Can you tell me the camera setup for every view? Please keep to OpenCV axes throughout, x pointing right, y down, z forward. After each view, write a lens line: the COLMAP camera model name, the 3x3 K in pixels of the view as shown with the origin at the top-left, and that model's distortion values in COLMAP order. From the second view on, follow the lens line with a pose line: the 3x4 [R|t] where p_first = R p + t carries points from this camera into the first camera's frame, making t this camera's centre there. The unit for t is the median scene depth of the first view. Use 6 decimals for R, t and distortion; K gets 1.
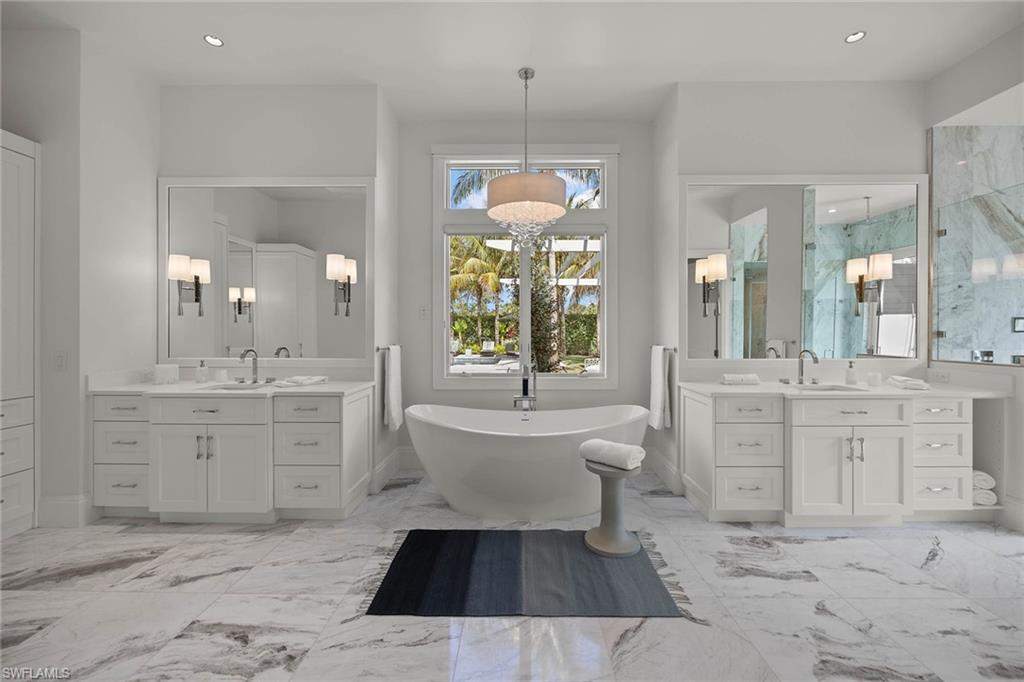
lens RADIAL K [[411.3, 0, 510.9], [0, 411.3, 332.7], [0, 0, 1]] dist [-0.003970, -0.000200]
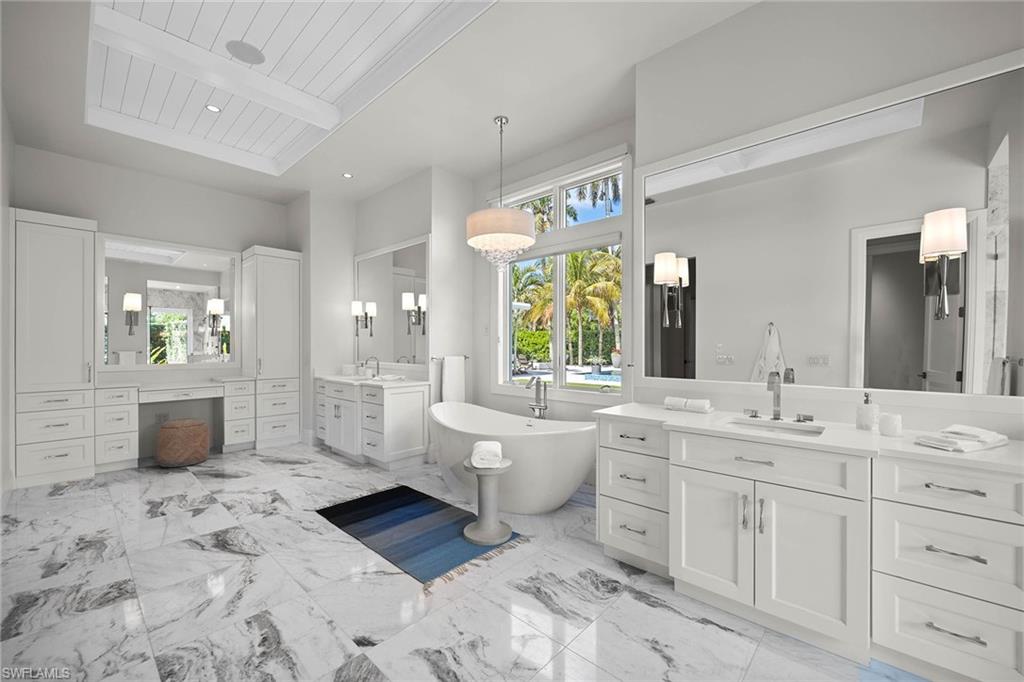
lens RADIAL K [[411.3, 0, 508.4], [0, 411.3, 349.4], [0, 0, 1]] dist [-0.003970, -0.000200]
pose [[0.736764, 0.005212, -0.676130, 1.014050], [0.001695, 0.999953, 0.009556, -0.003723], [0.676148, -0.008186, 0.736720, 0.205887]]
